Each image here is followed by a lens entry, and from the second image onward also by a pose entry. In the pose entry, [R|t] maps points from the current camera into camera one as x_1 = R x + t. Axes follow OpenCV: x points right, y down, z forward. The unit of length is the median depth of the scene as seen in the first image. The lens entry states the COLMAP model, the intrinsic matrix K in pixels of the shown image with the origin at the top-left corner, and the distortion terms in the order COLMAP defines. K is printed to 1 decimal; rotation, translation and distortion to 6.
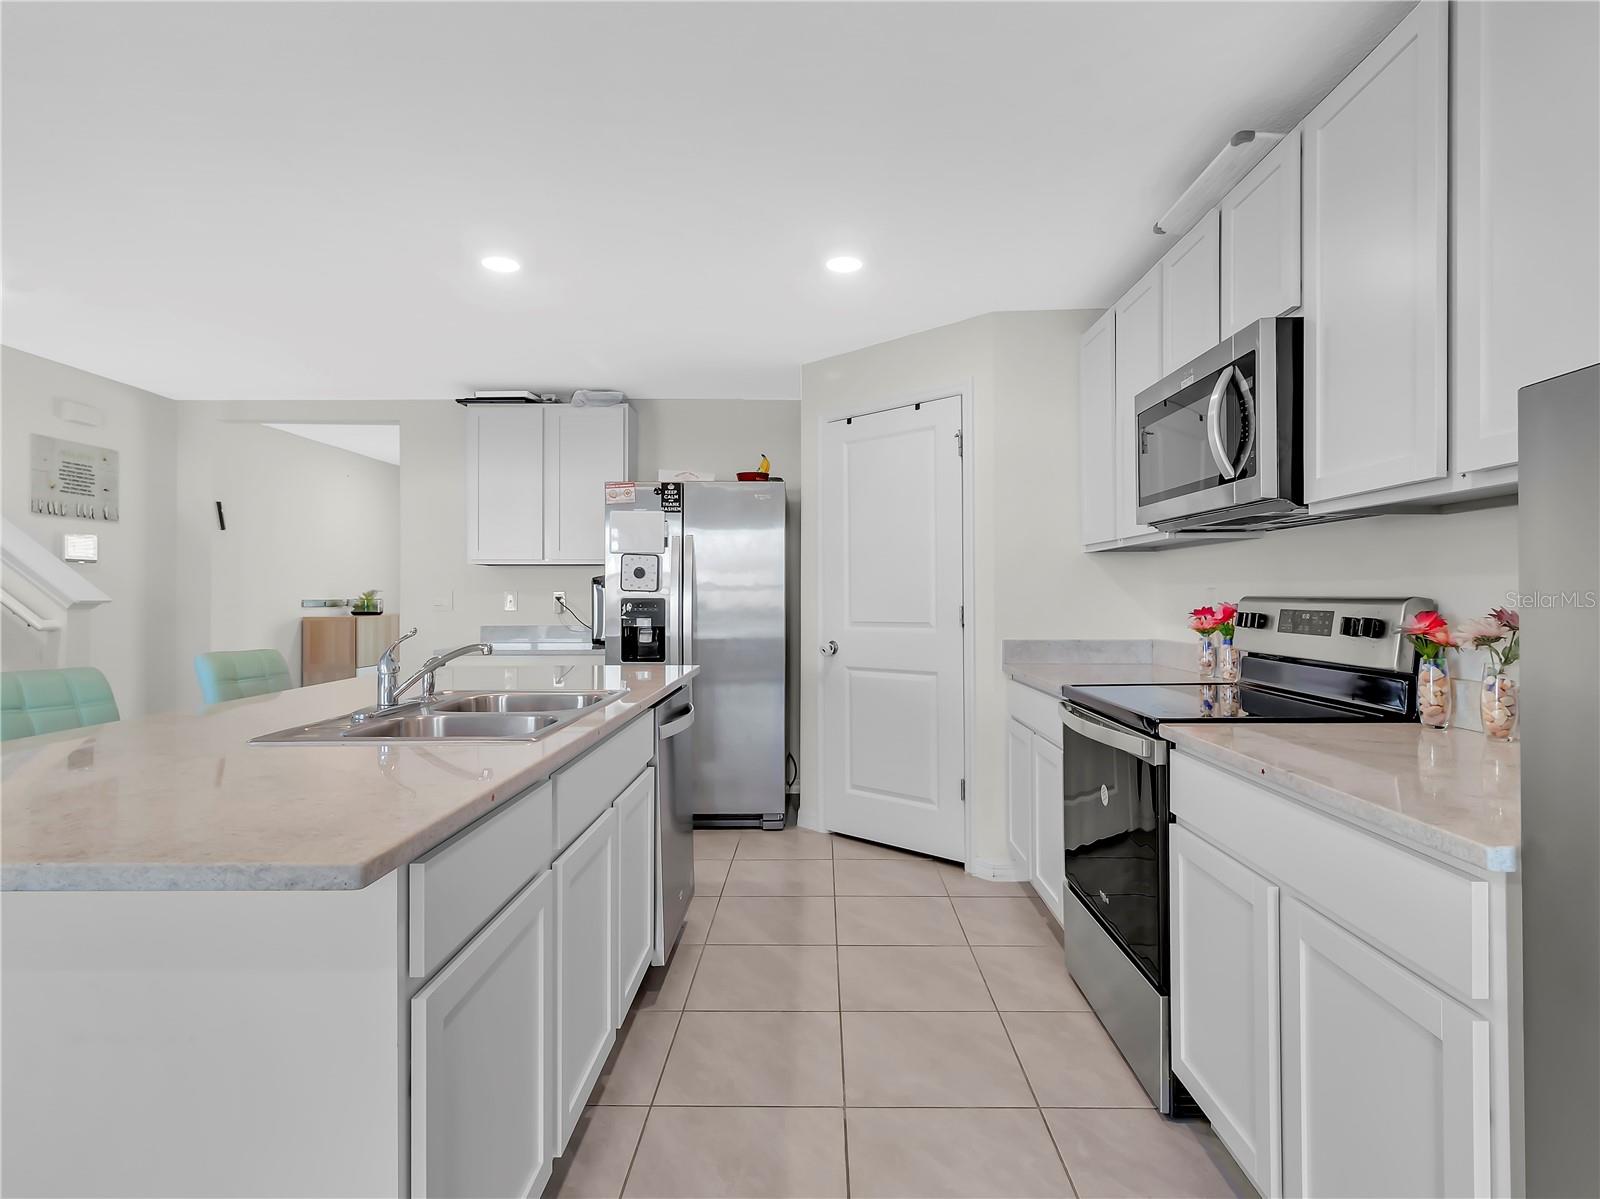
lens RADIAL K [[840.3, 0, 804.0], [0, 840.3, 596.2], [0, 0, 1]] dist [0.003787, 0.000544]
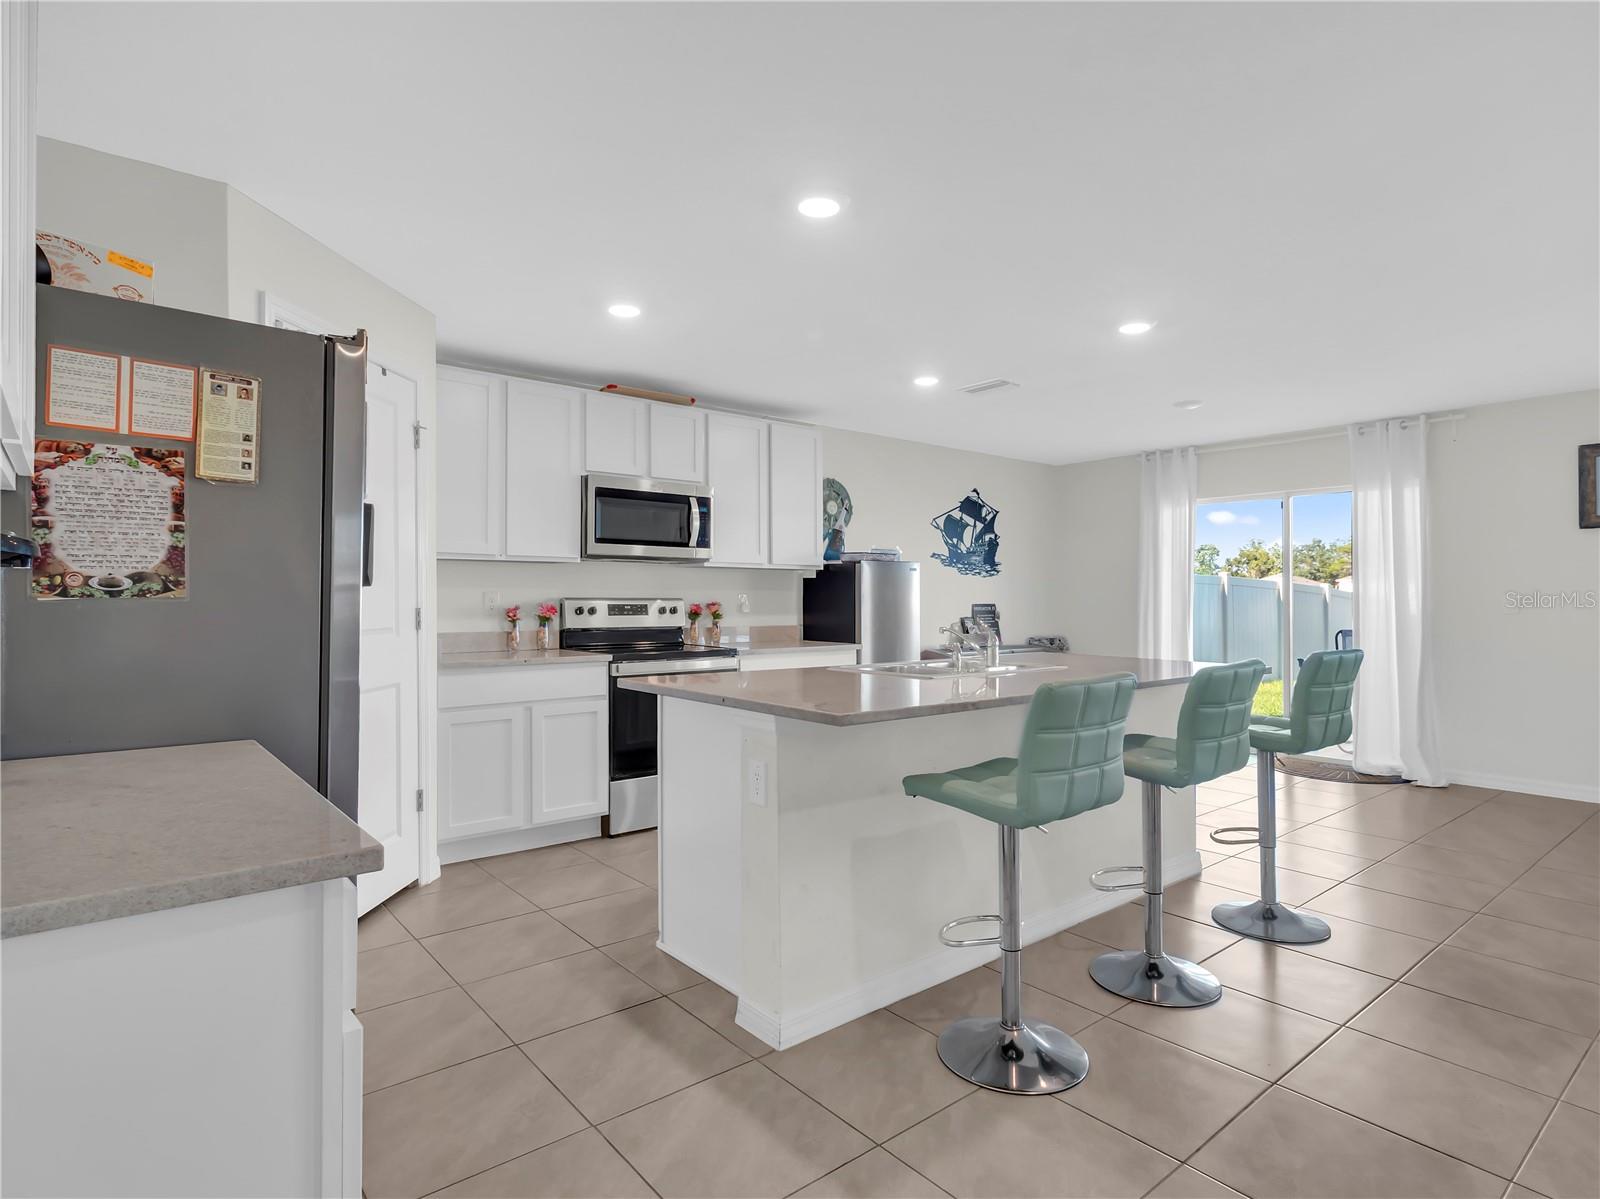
lens RADIAL K [[854.2, 0, 800.0], [0, 854.2, 599.5], [0, 0, 1]] dist [0.004626, -0.001093]
pose [[-0.647241, -0.000626, 0.762285, -0.710076], [0.000410, 0.999999, 0.001169, 0.001380], [-0.762285, 0.001069, -0.647241, 1.109257]]
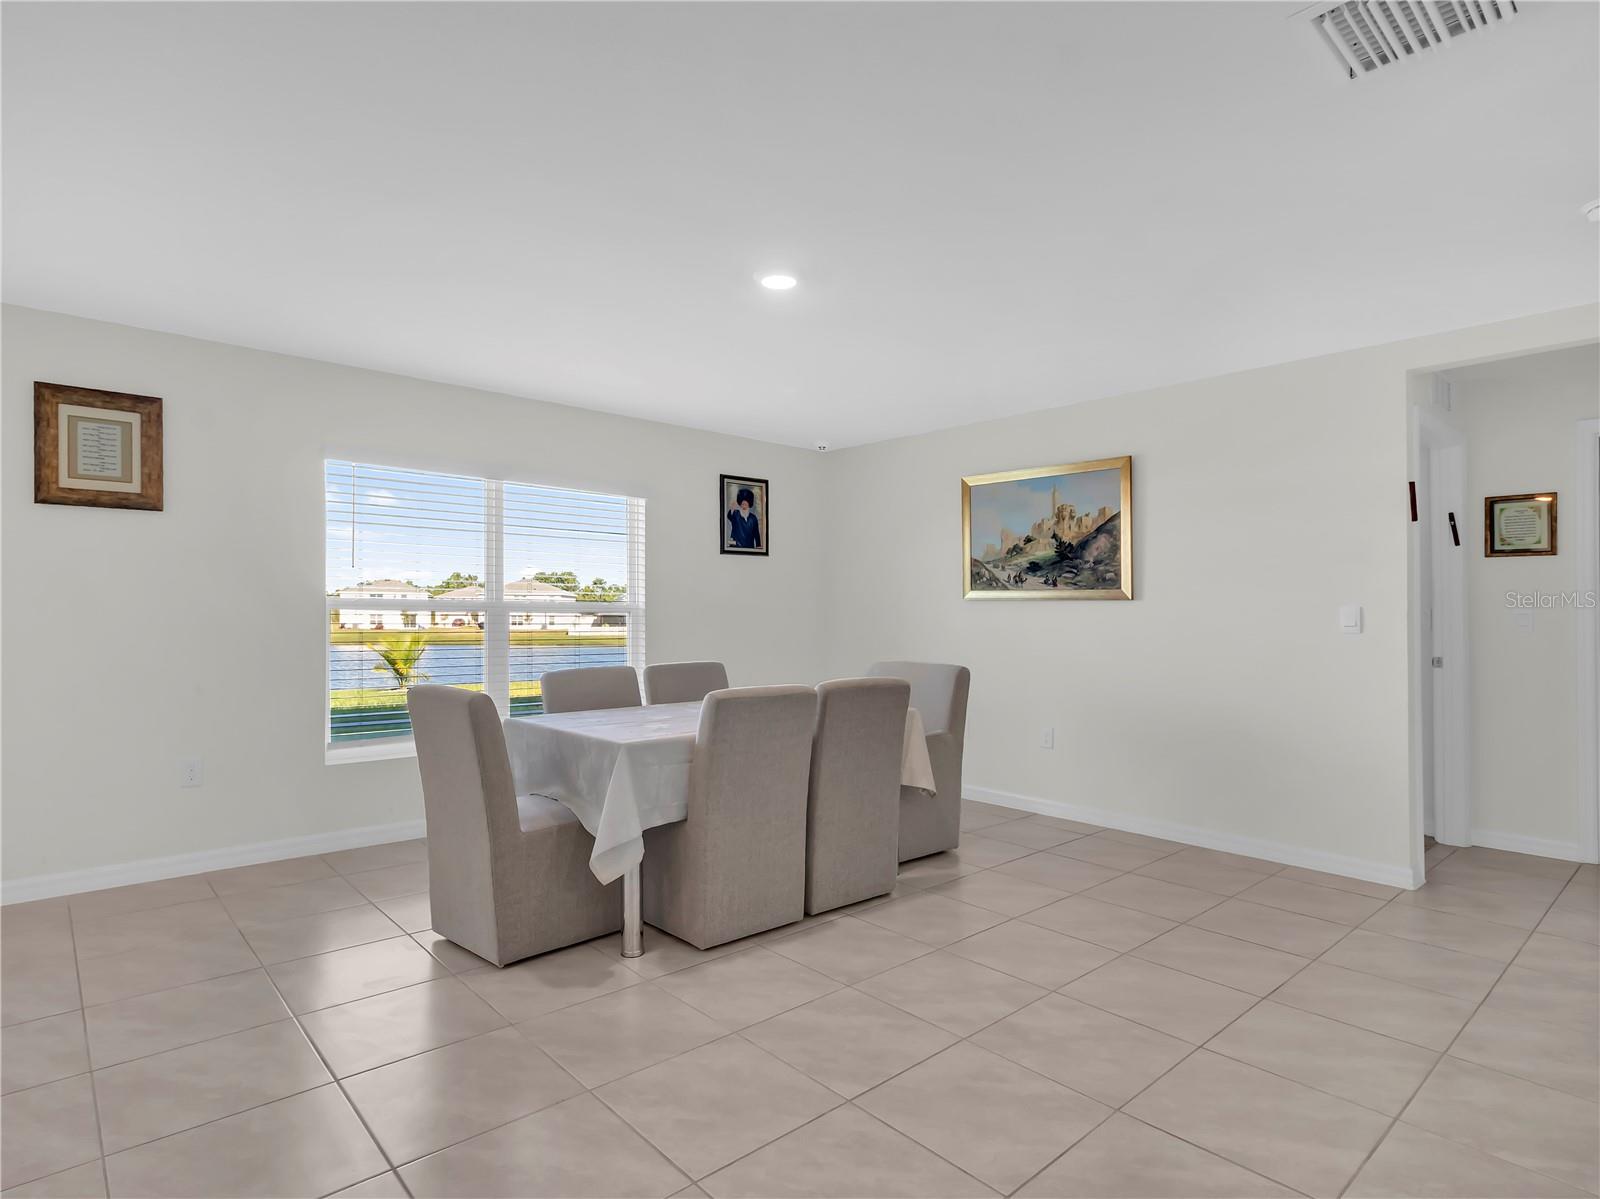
lens RADIAL K [[861.5, 0, 807.2], [0, 861.5, 610.5], [0, 0, 1]] dist [0.002268, 0.000985]
pose [[-0.733779, -0.004819, -0.679371, -0.484094], [-0.008009, 0.999967, 0.001557, -0.000036], [0.679341, 0.006584, -0.733794, 0.613658]]
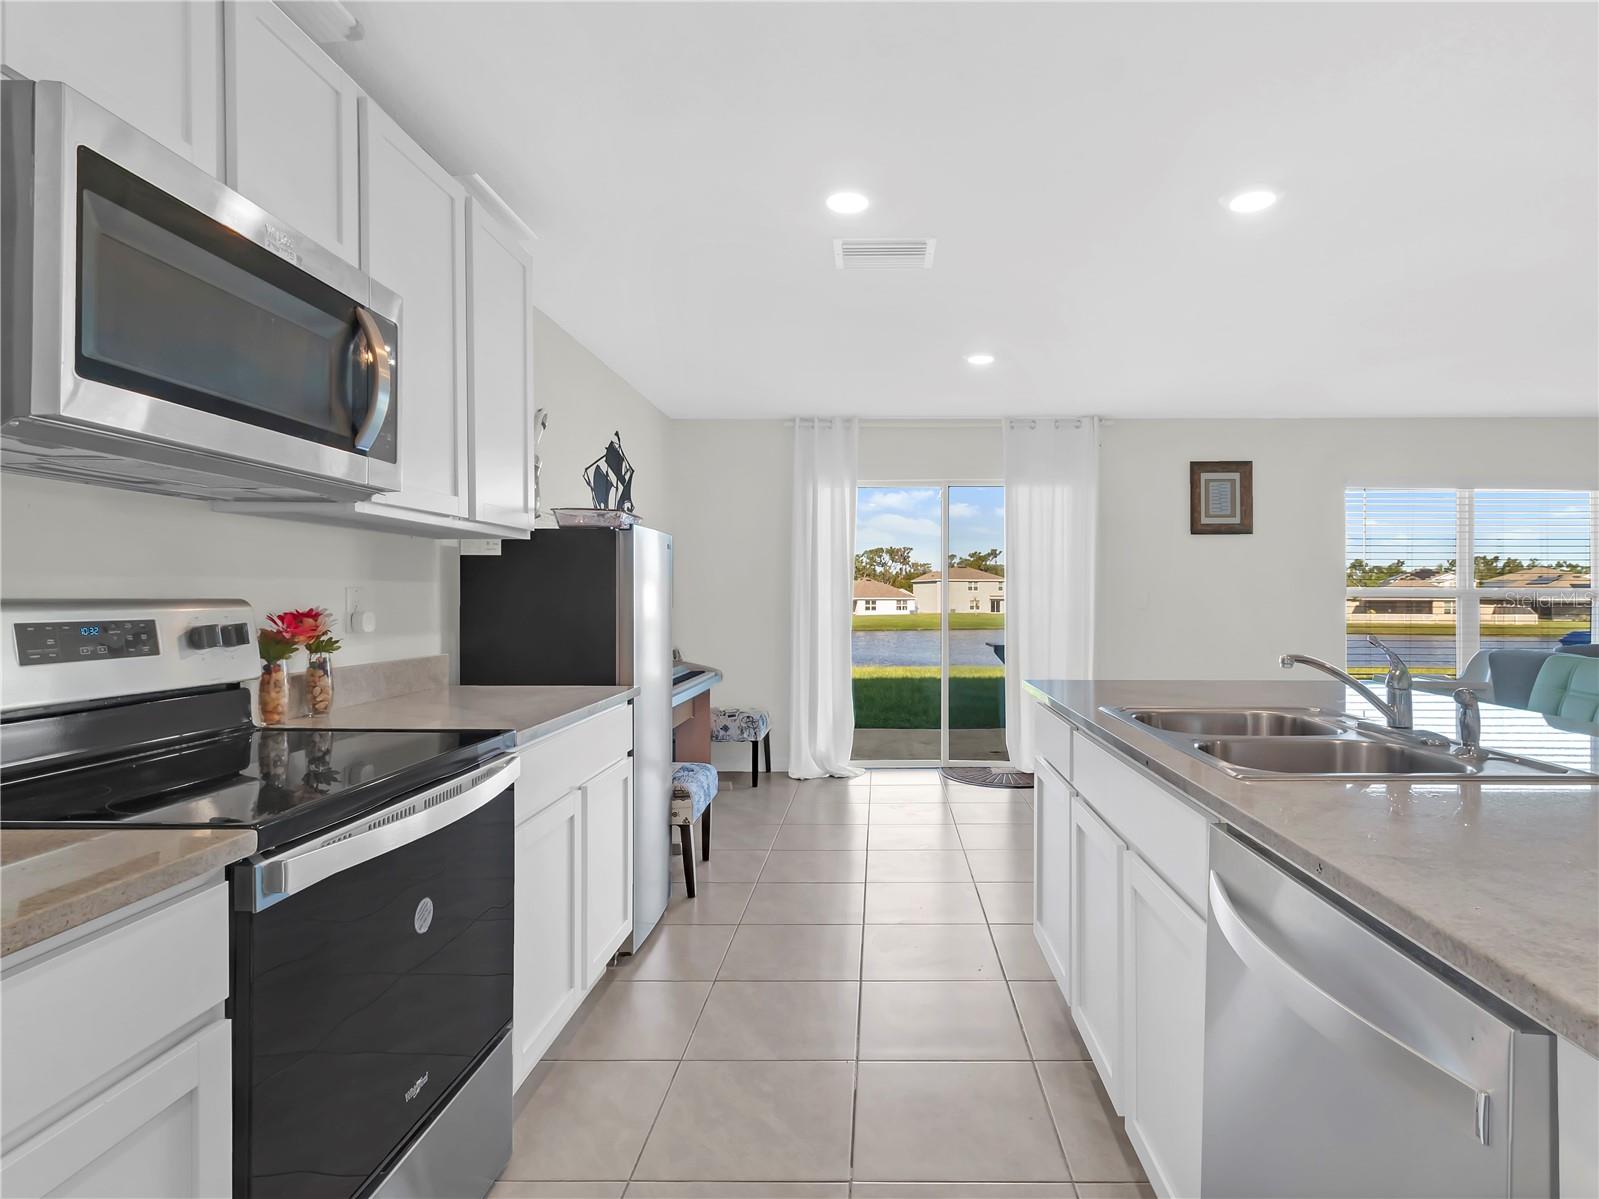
lens RADIAL K [[859.4, 0, 871.9], [0, 859.4, 599.1], [0, 0, 1]] dist [0.000310, 0.000535]
pose [[-0.999991, 0.003403, -0.002454, 0.011894], [0.003391, 0.999981, 0.005071, -0.000508], [0.002472, 0.005063, -0.999984, 0.880796]]
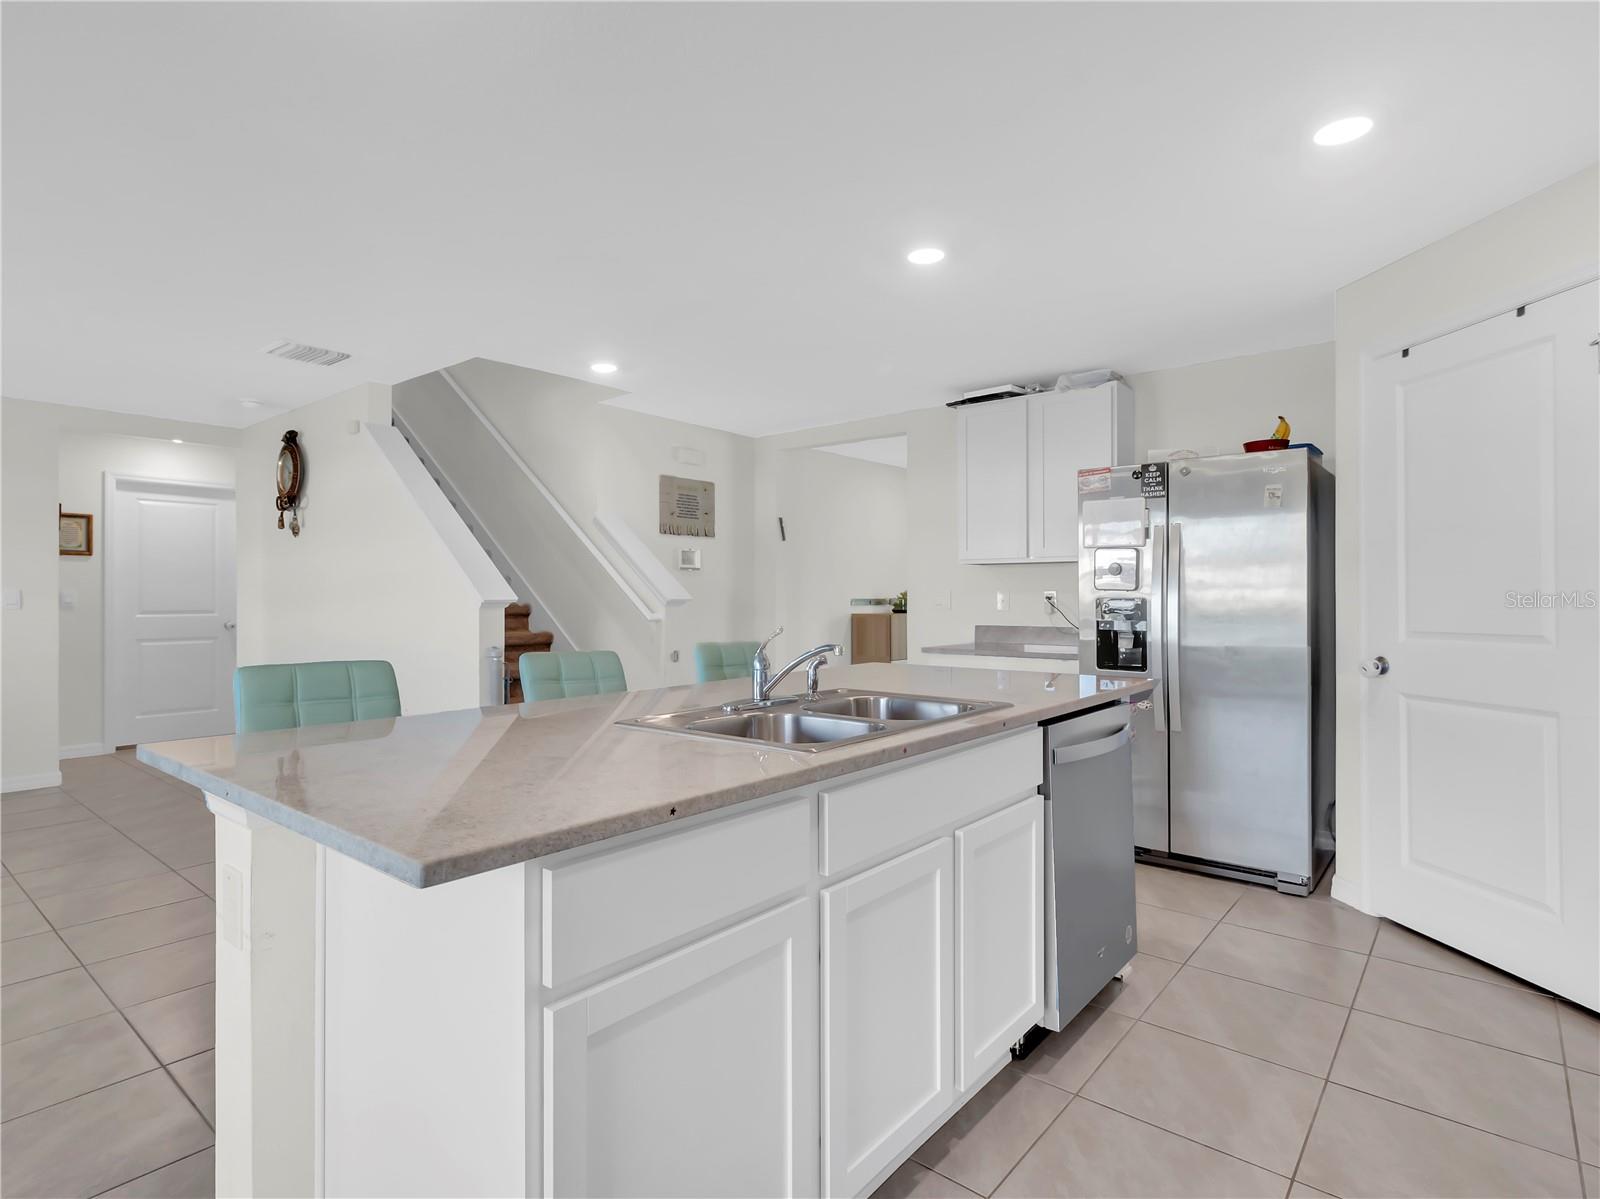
lens RADIAL K [[827.6, 0, 800.0], [0, 827.6, 599.5], [0, 0, 1]] dist [0.002952, 0.000098]
pose [[0.776753, 0.003627, -0.629795, 0.094760], [-0.000866, 0.999989, 0.004691, 0.000086], [0.629805, -0.003098, 0.776747, 0.115778]]
